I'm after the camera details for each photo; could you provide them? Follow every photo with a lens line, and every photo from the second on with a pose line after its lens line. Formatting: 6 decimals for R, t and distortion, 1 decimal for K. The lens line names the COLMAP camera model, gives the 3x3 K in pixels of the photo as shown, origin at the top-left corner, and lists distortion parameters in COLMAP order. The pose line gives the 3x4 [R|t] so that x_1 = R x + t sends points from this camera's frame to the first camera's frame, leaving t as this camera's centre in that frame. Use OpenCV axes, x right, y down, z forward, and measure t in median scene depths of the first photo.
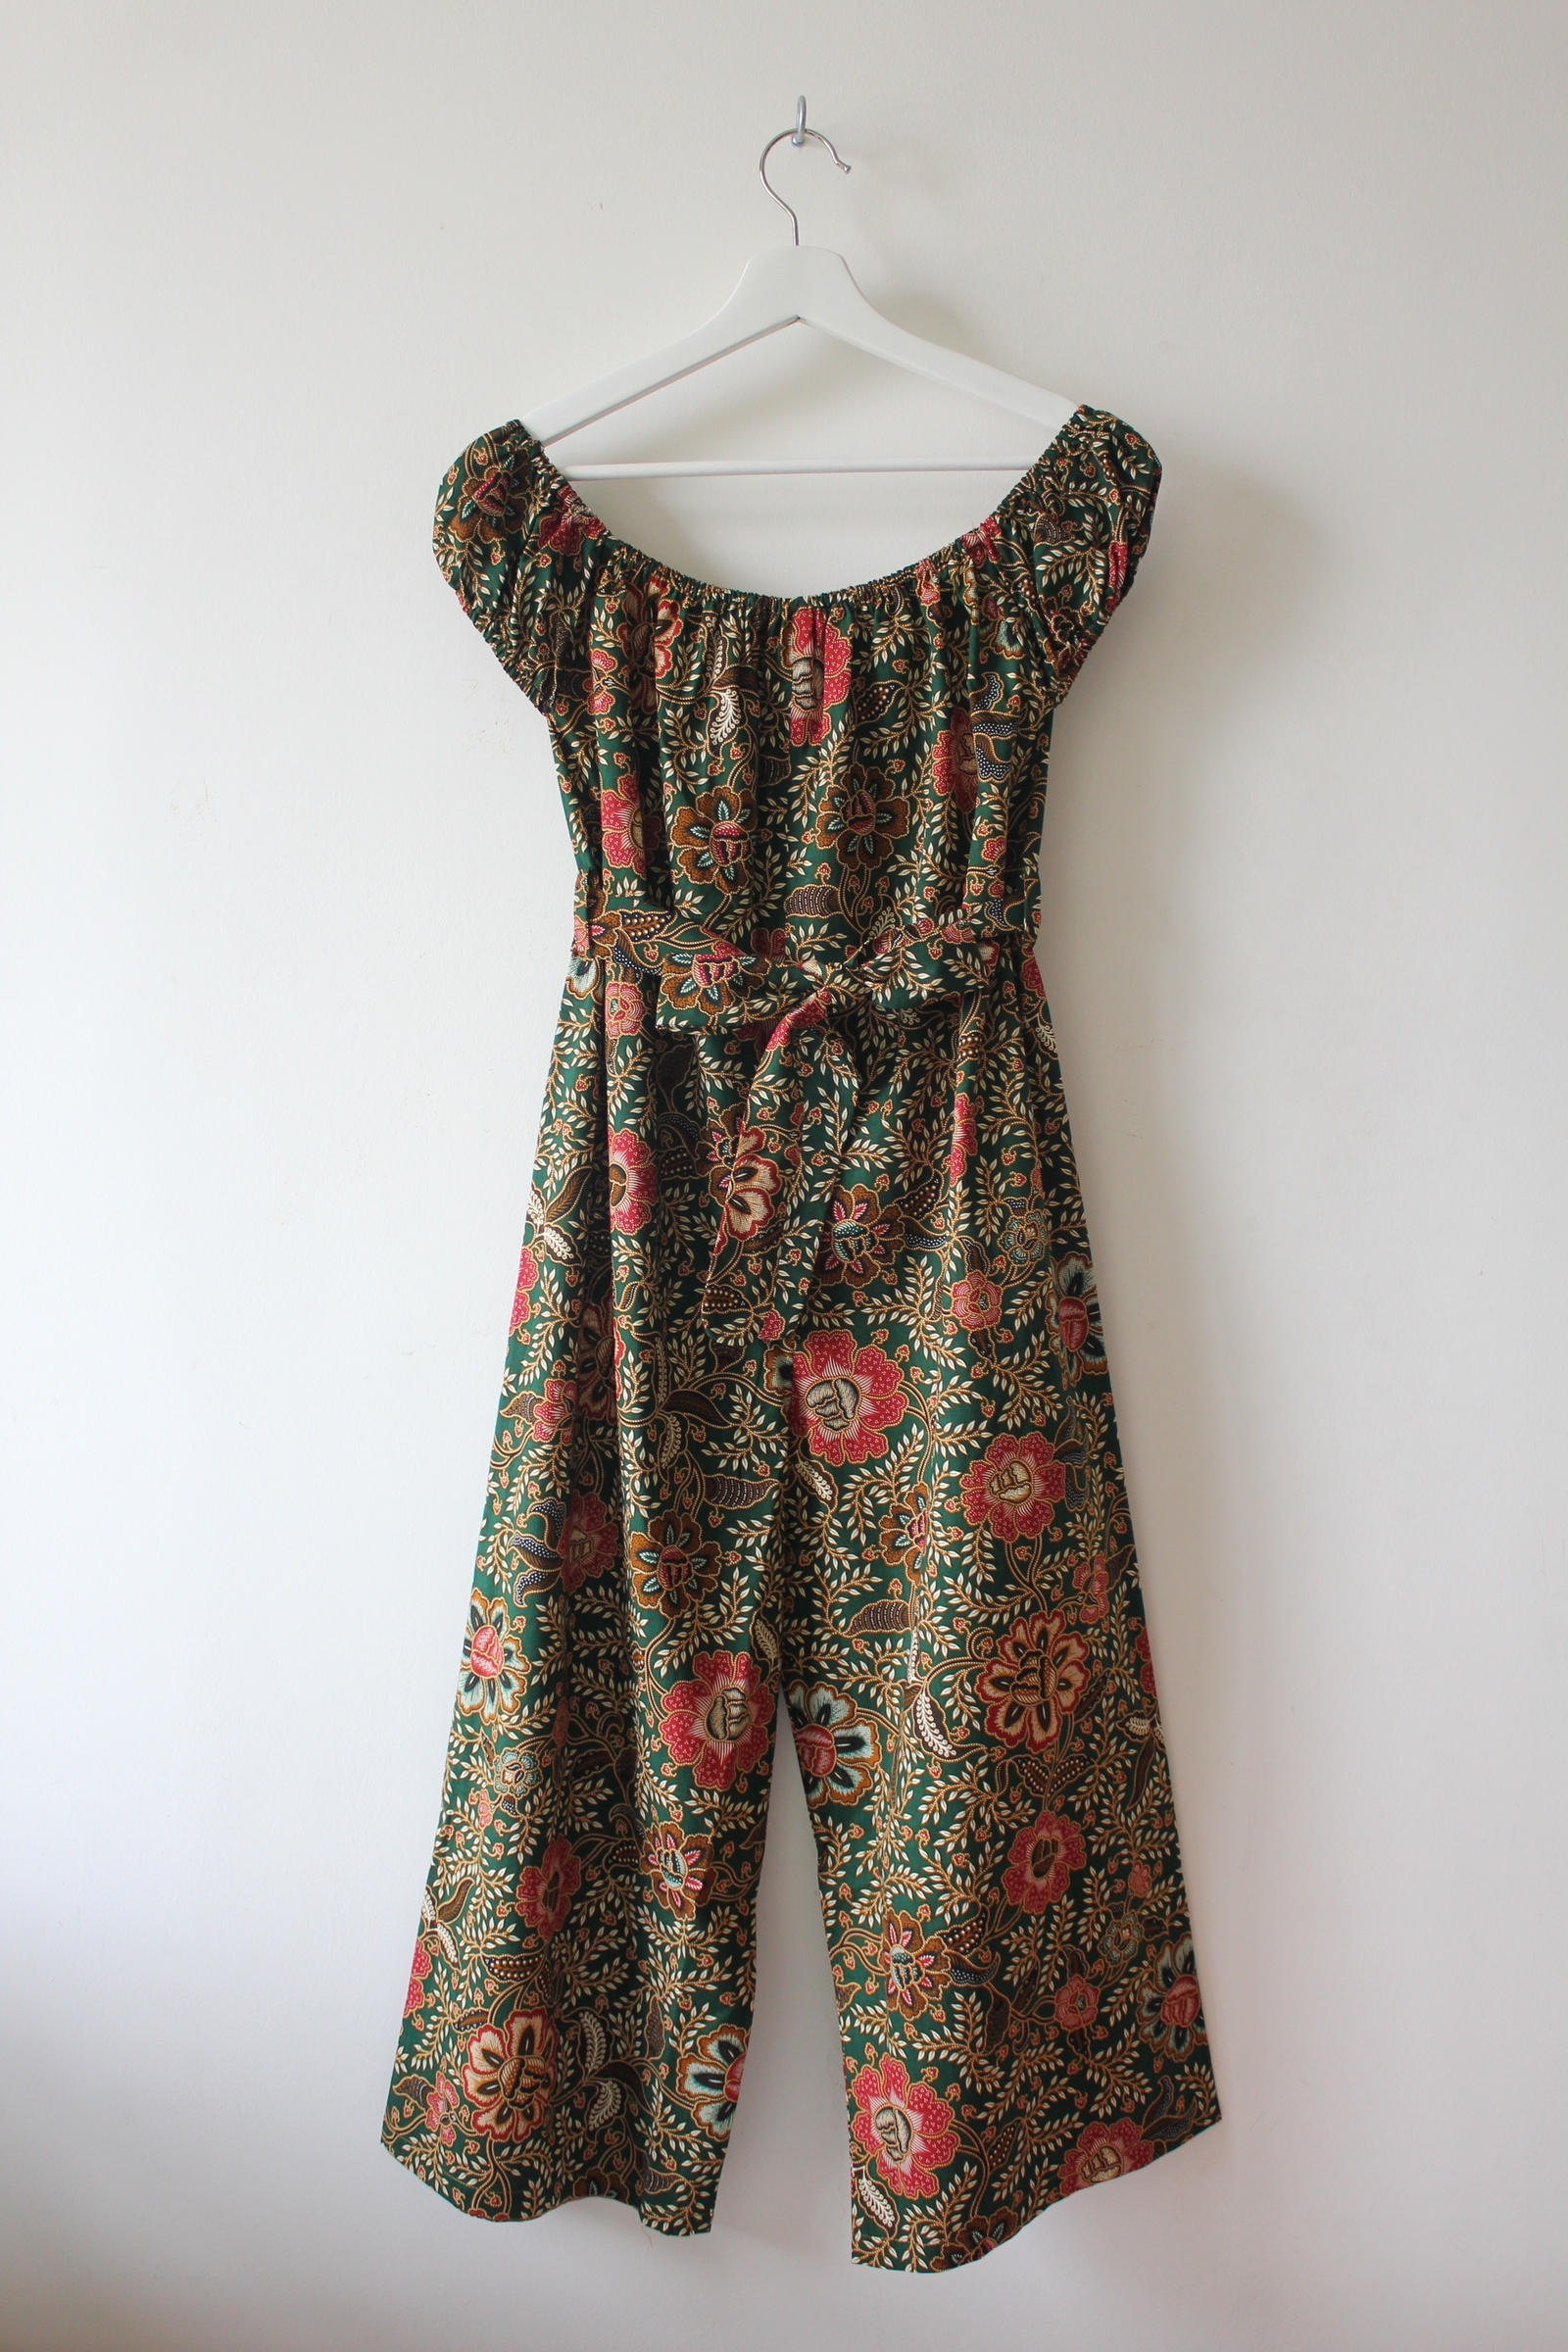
lens RADIAL K [[2202.9, 0, 788.5], [0, 2202.9, 1122.9], [0, 0, 1]] dist [-0.047017, 0.000000]
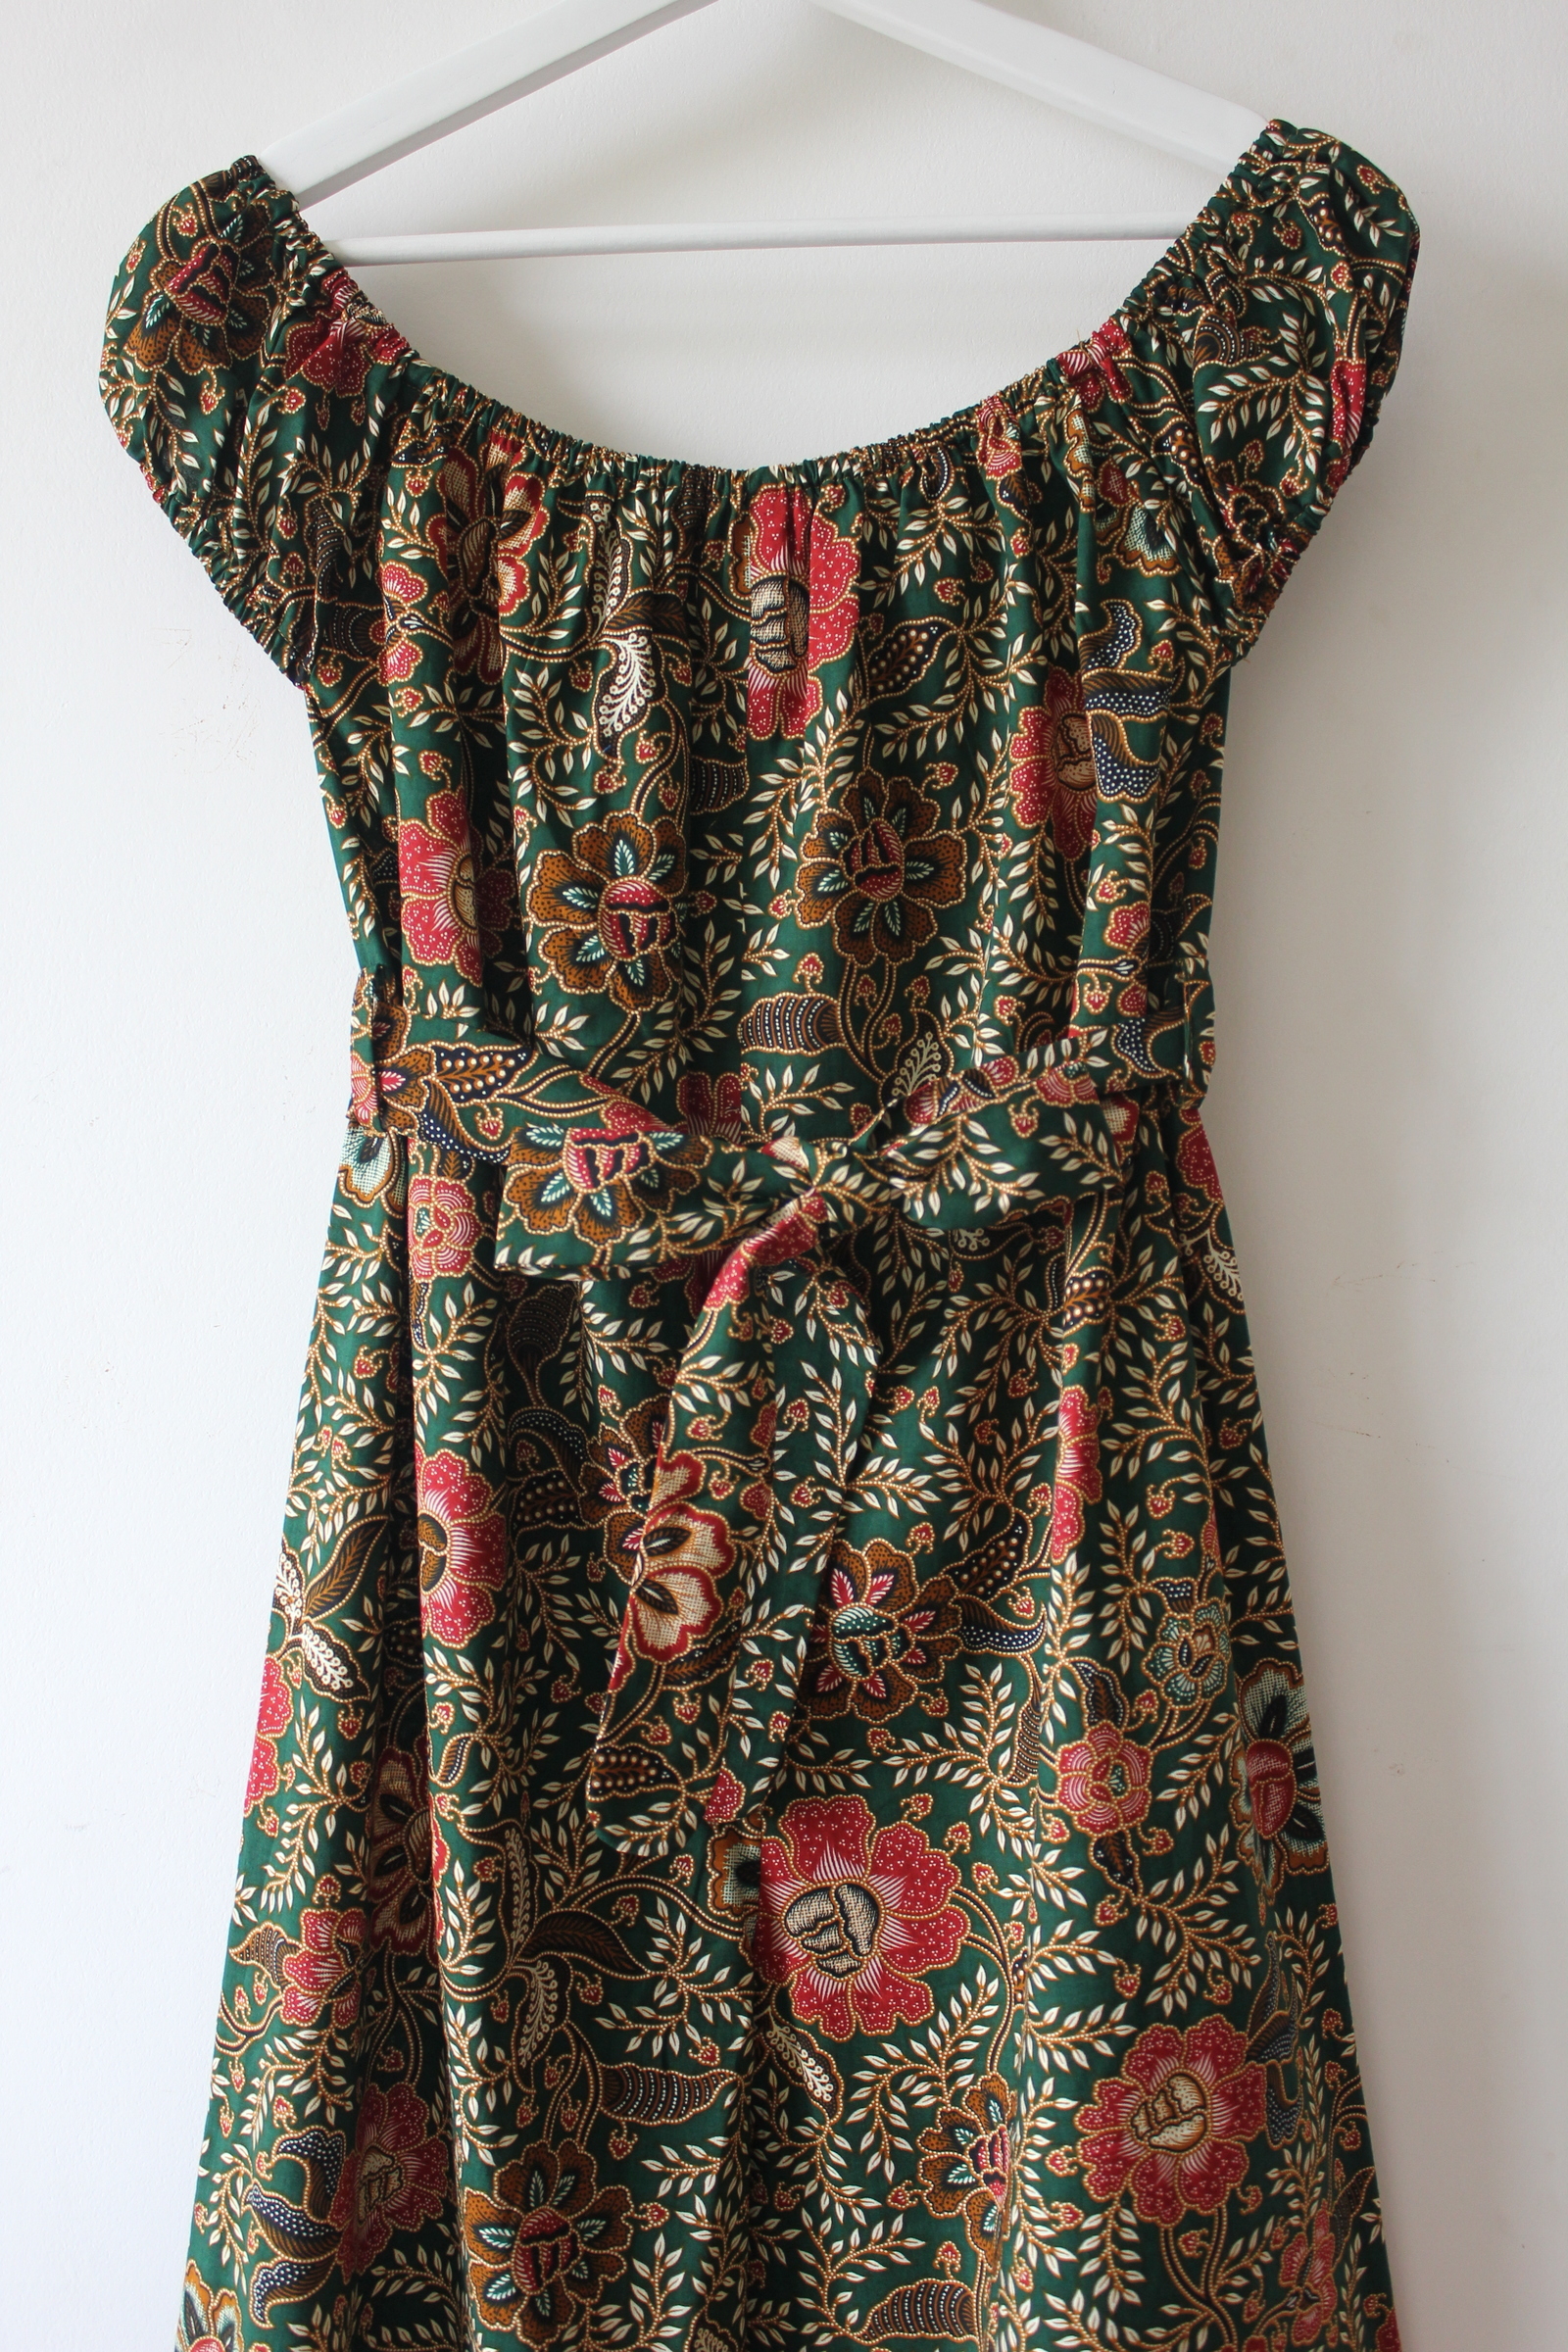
lens RADIAL K [[2202.9, 0, 803.0], [0, 2202.9, 1177.2], [0, 0, 1]] dist [-0.047017, 0.000000]
pose [[0.999854, -0.006705, 0.015732, 0.005302], [0.006900, 0.999899, -0.012419, -0.056225], [-0.015648, 0.012525, 0.999799, 0.458901]]
